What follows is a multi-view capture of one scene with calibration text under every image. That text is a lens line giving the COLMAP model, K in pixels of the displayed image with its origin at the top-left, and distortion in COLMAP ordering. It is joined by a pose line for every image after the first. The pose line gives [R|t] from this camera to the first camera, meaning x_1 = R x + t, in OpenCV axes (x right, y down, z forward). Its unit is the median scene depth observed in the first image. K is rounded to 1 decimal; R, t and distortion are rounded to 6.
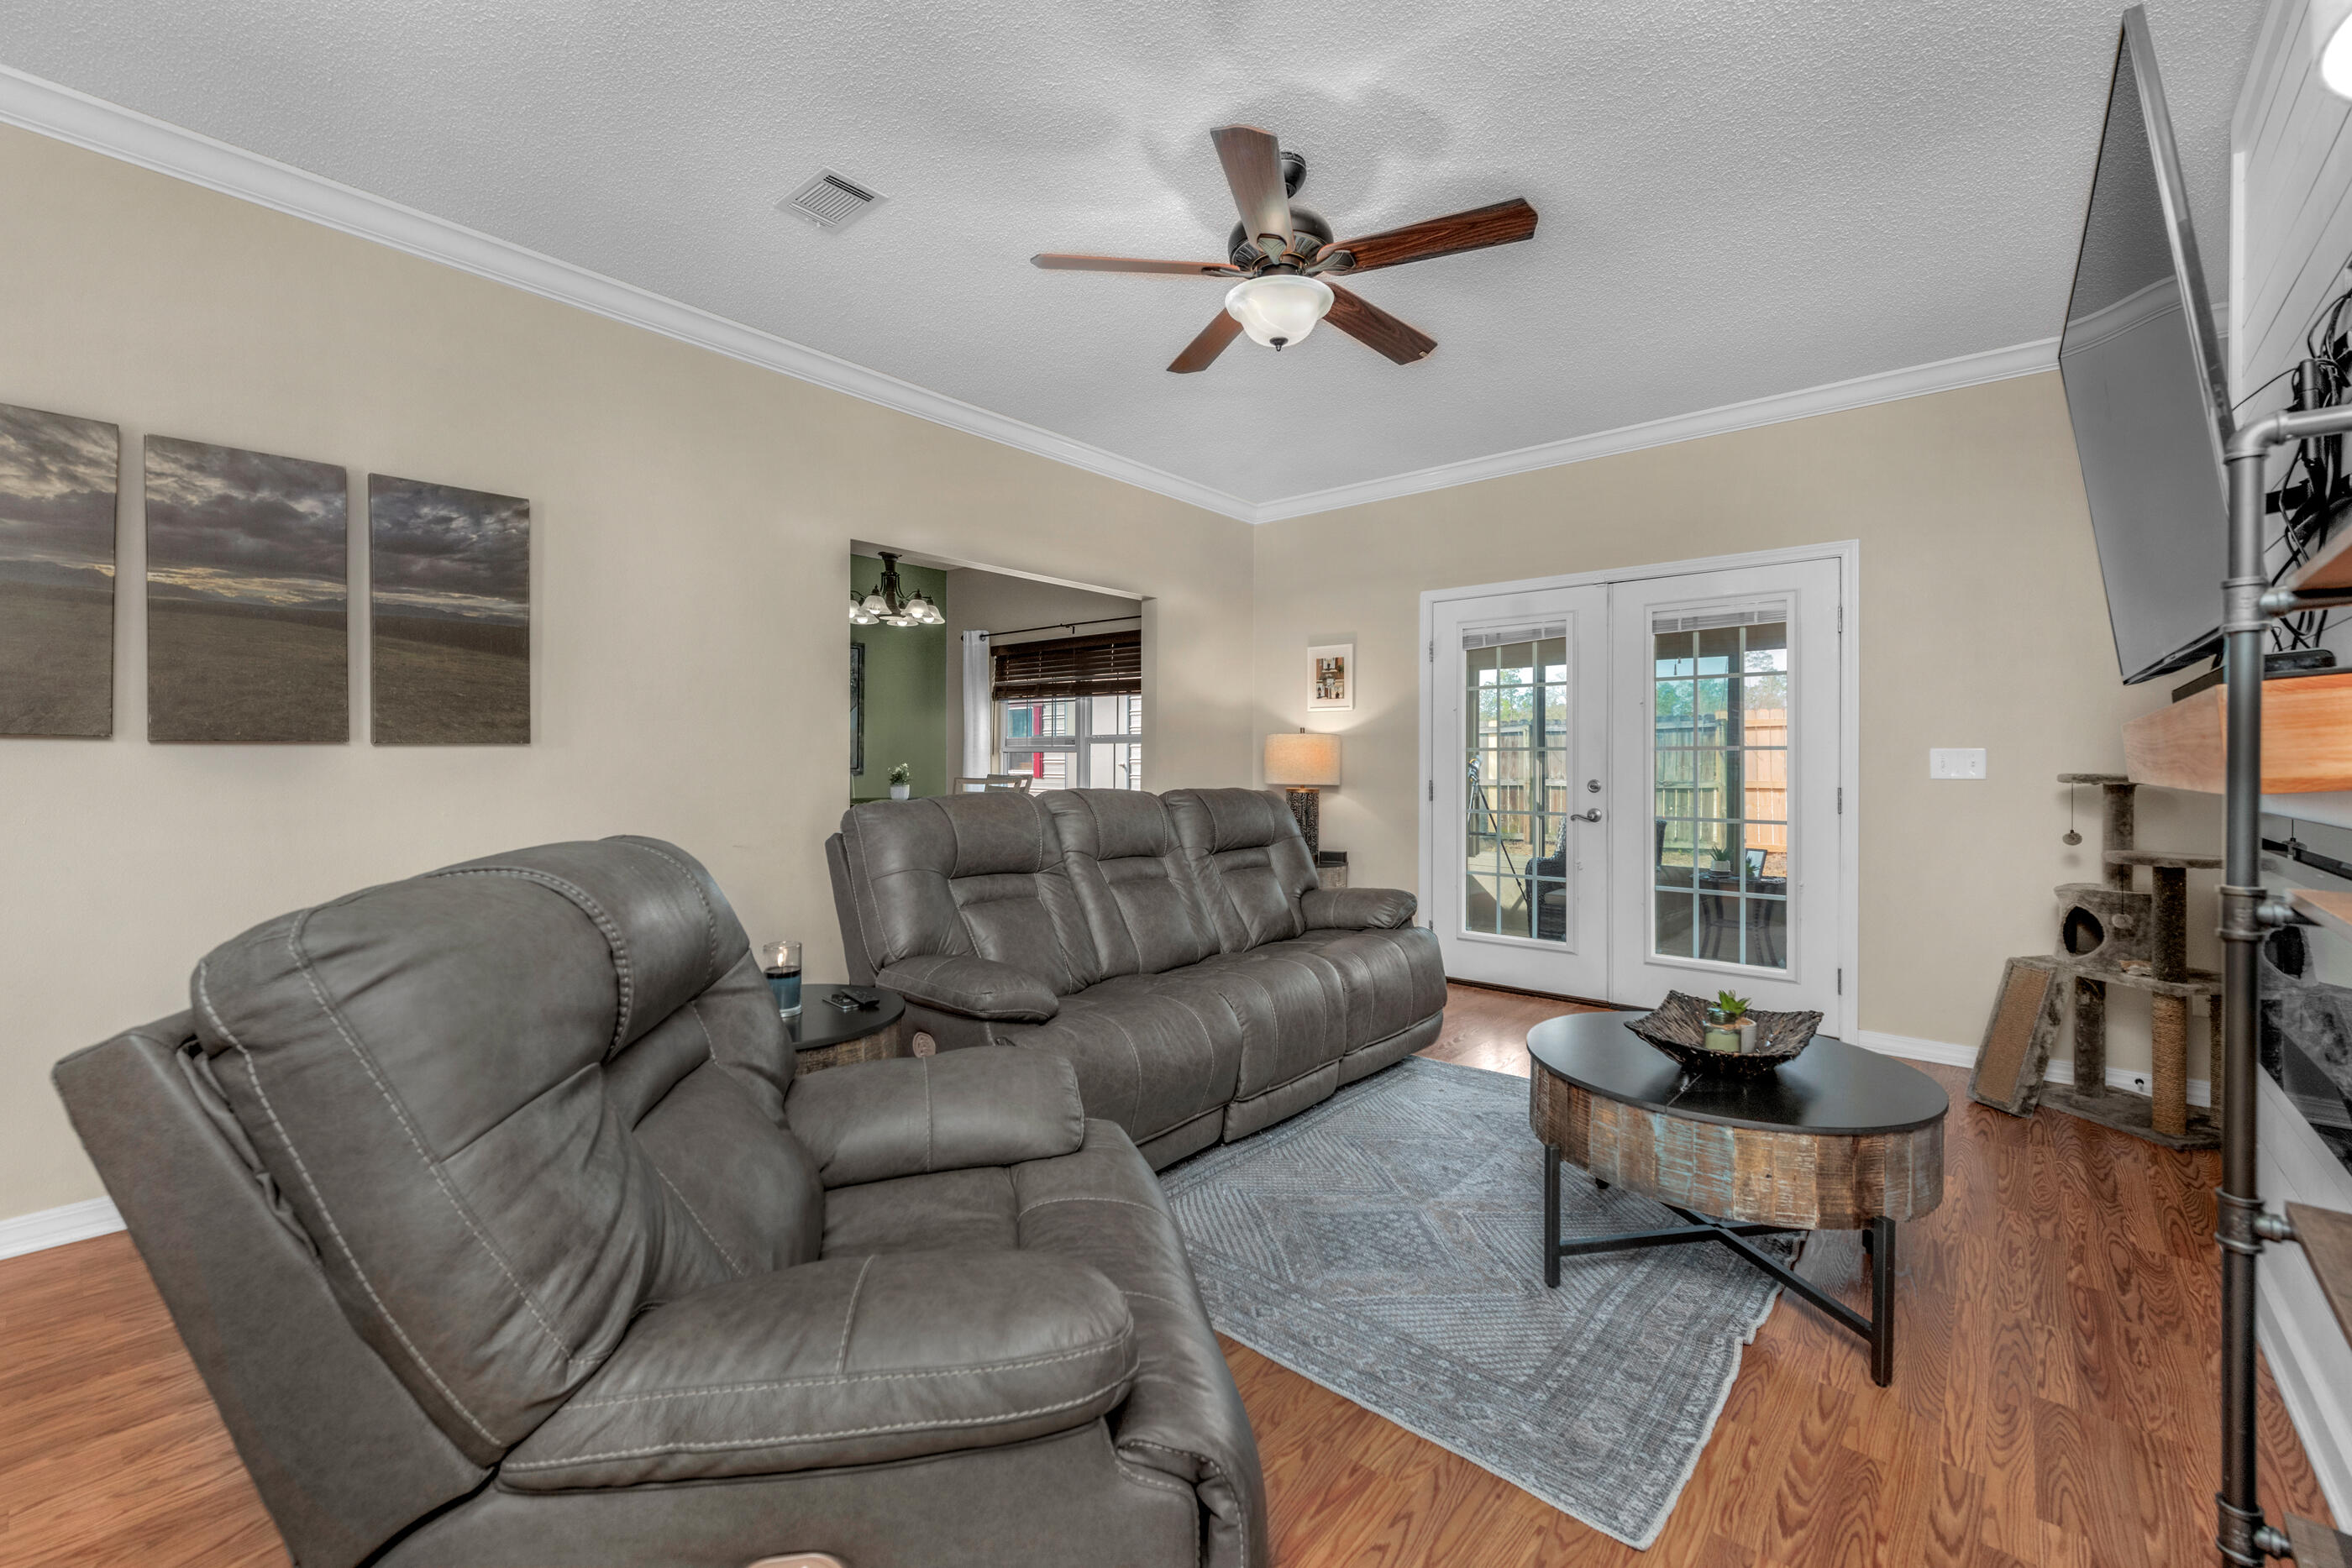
lens RADIAL K [[960.8, 0, 1161.7], [0, 960.8, 775.1], [0, 0, 1]] dist [0.014013, -0.001378]
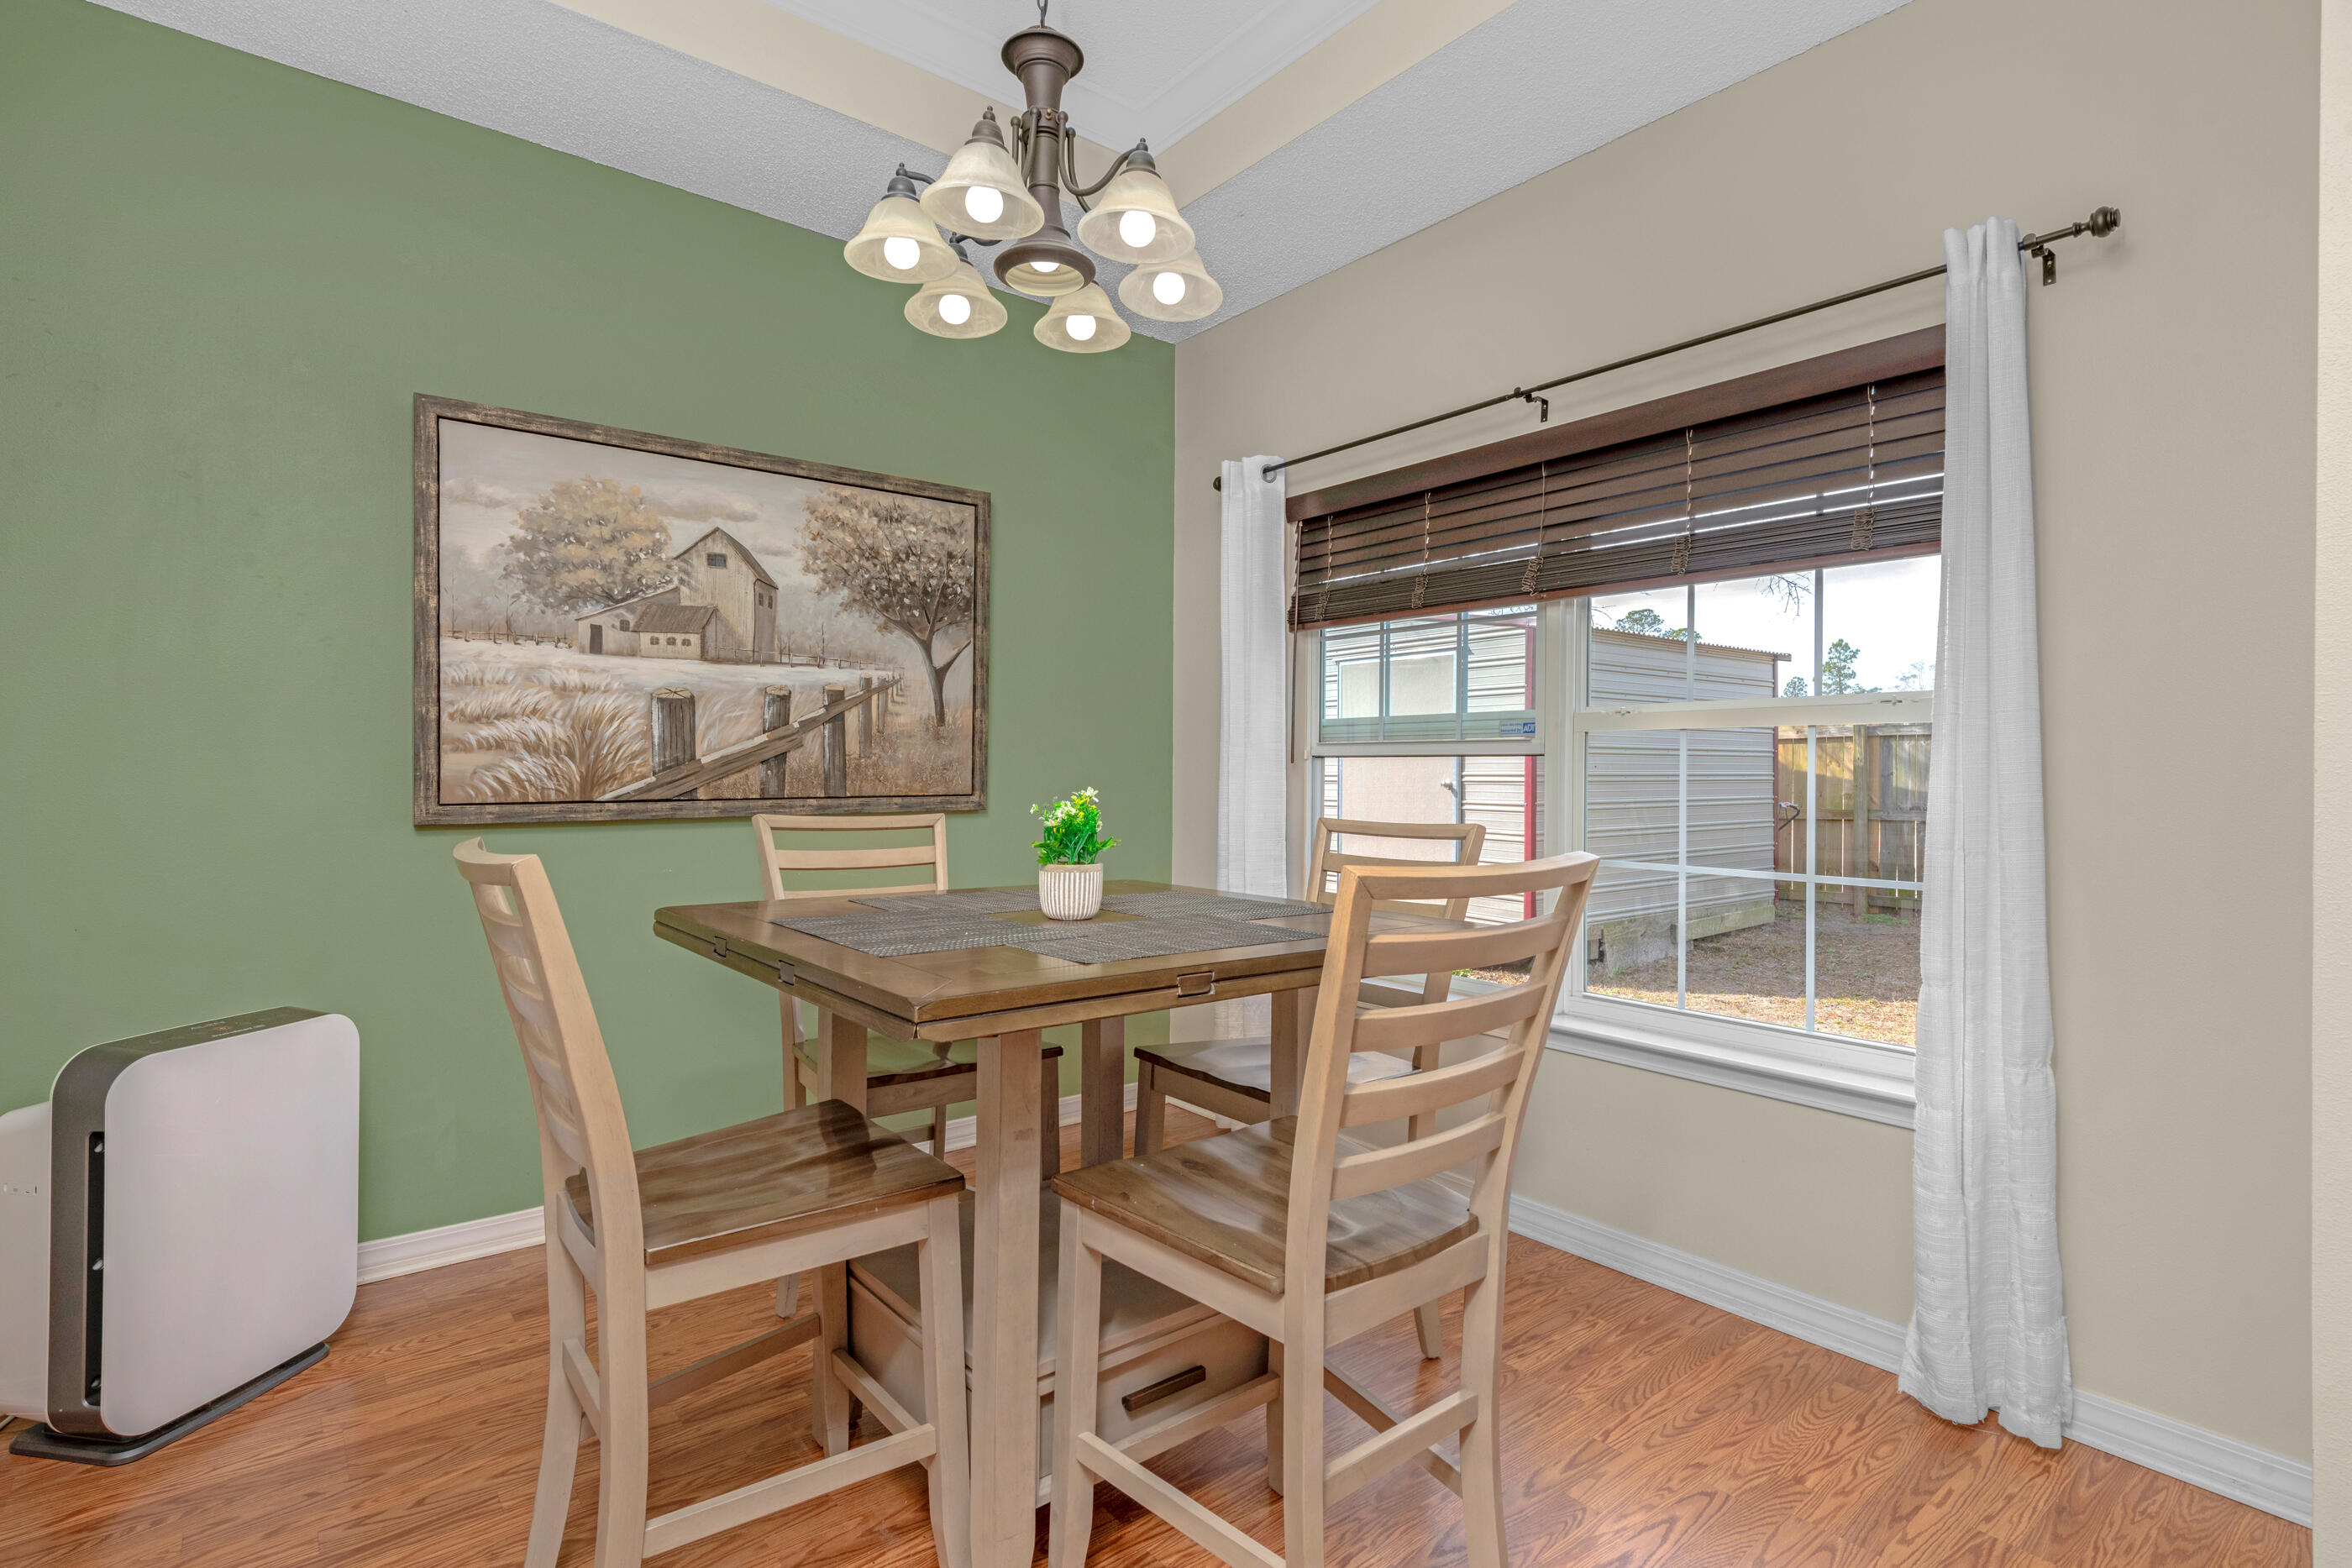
lens RADIAL K [[1144.6, 0, 1166.9], [0, 1144.6, 776.6], [0, 0, 1]] dist [0.019464, -0.007654]
pose [[0.982248, 0.002211, -0.187573, -0.139362], [-0.006194, 0.999767, -0.020654, -0.005945], [0.187484, 0.021449, 0.982033, 0.528981]]
